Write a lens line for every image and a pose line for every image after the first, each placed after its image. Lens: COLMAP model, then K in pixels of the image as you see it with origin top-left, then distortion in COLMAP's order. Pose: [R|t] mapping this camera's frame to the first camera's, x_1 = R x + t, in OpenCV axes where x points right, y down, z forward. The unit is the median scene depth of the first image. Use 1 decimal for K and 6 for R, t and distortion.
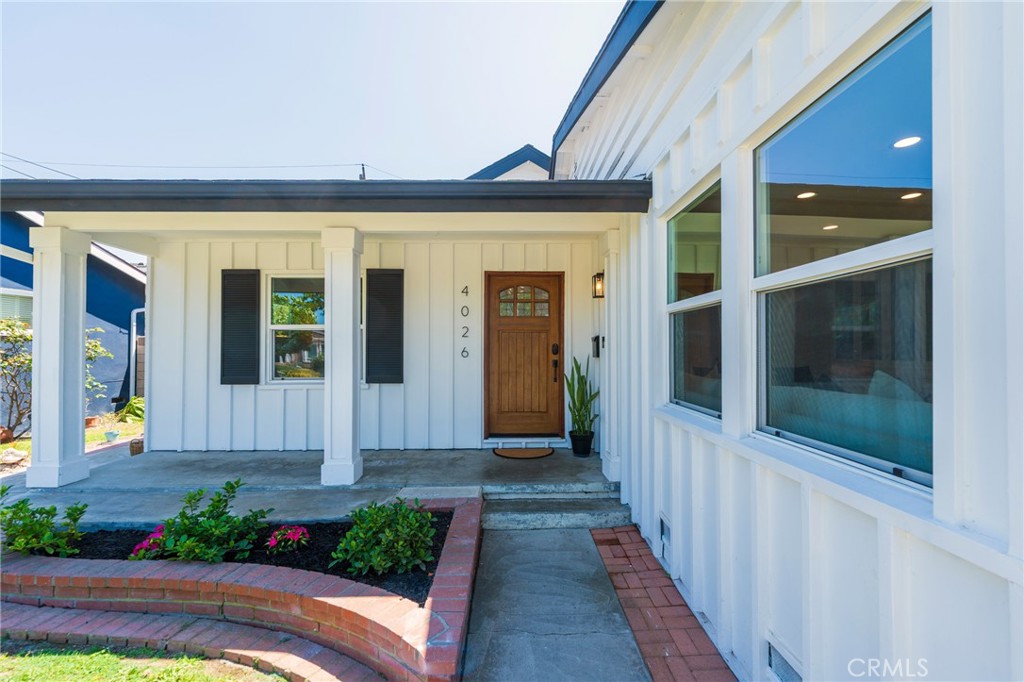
lens RADIAL K [[413.0, 0, 511.8], [0, 413.0, 339.2], [0, 0, 1]] dist [-0.000513, -0.000156]
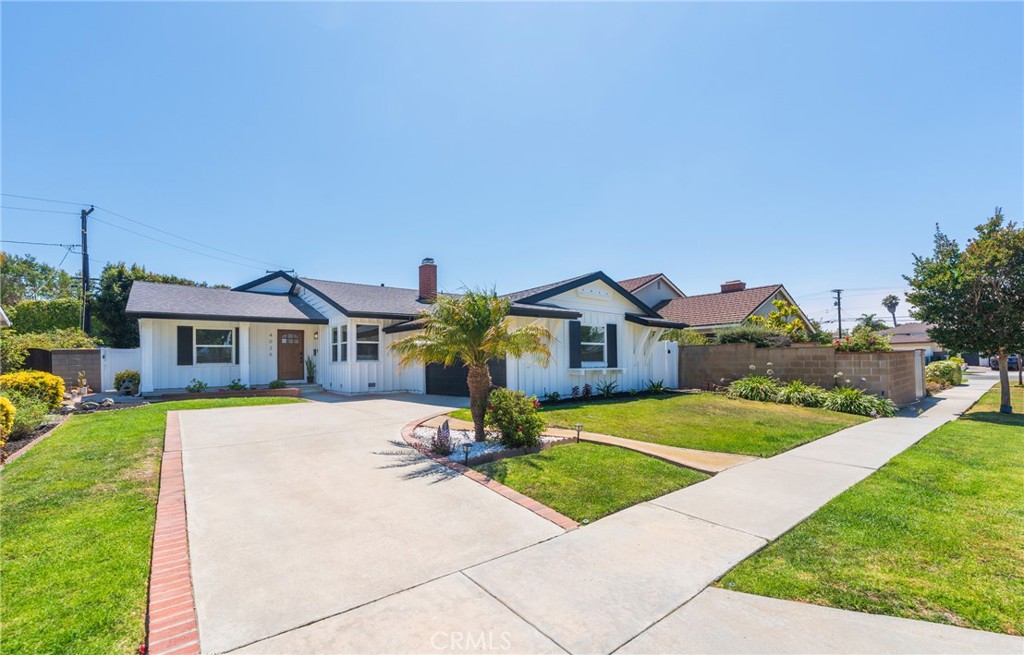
lens RADIAL K [[426.8, 0, 513.9], [0, 426.8, 347.8], [0, 0, 1]] dist [0.000572, 0.000020]
pose [[0.783186, 0.005214, 0.621766, -0.705367], [0.000831, 0.999955, -0.009432, 0.014439], [-0.621787, 0.007904, 0.783146, -2.801515]]
